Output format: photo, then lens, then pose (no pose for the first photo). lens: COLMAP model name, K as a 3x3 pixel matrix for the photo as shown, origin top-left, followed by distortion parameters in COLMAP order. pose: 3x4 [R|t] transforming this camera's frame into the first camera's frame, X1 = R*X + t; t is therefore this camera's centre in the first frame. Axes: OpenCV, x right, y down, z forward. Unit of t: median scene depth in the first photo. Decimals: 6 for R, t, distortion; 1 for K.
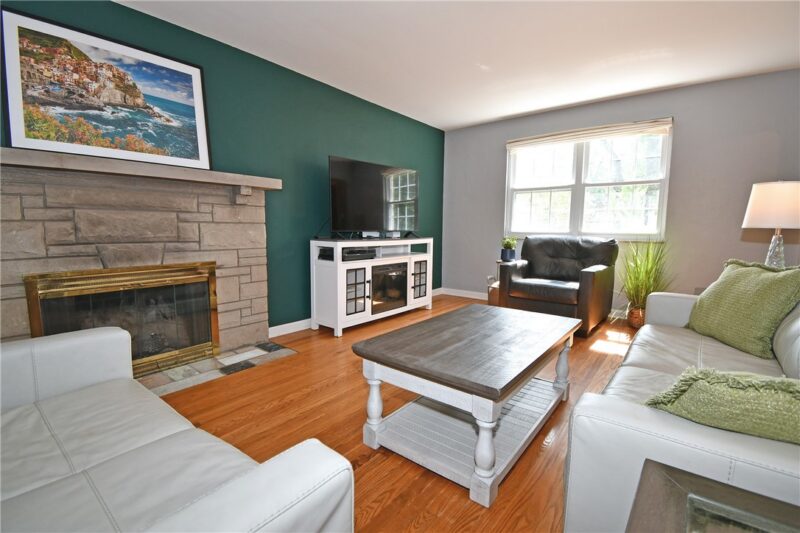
lens RADIAL K [[349.7, 0, 397.5], [0, 349.7, 277.1], [0, 0, 1]] dist [-0.040111, -0.000400]
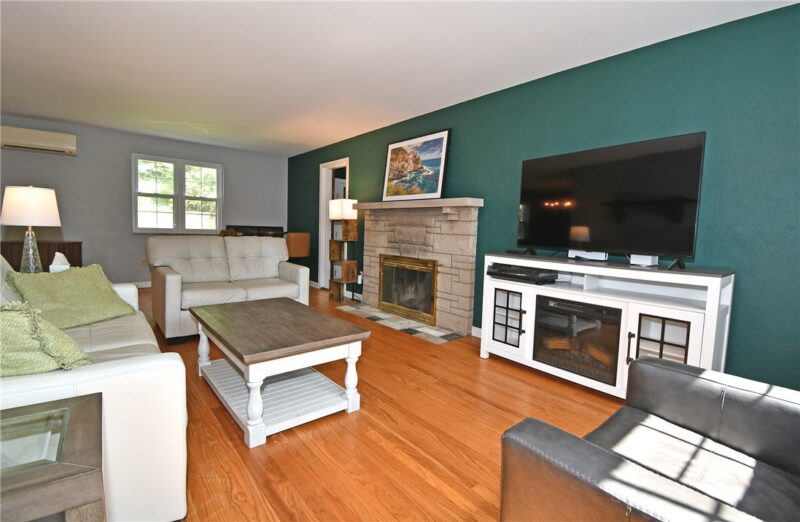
lens RADIAL K [[366.1, 0, 400.0], [0, 366.1, 261.0], [0, 0, 1]] dist [-0.000932, -0.000182]
pose [[-0.202000, 0.070633, -0.976835, 0.973387], [-0.171590, 0.979416, 0.106302, -0.176104], [0.964237, 0.189088, -0.185722, 1.111821]]
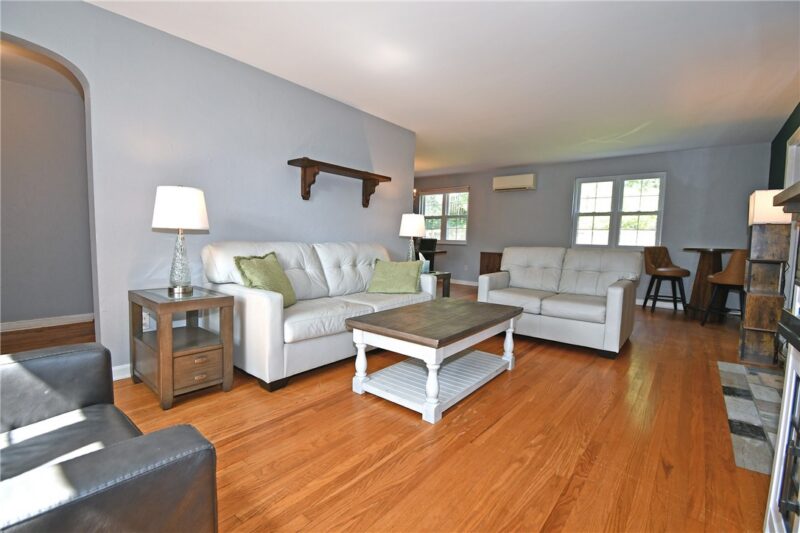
lens RADIAL K [[354.8, 0, 400.0], [0, 354.8, 266.5], [0, 0, 1]] dist [0.000562, -0.000104]
pose [[-0.999427, -0.032020, 0.010983, 0.275581], [-0.028788, 0.974649, 0.221878, -0.222040], [-0.017810, 0.221435, -0.975013, 1.579835]]
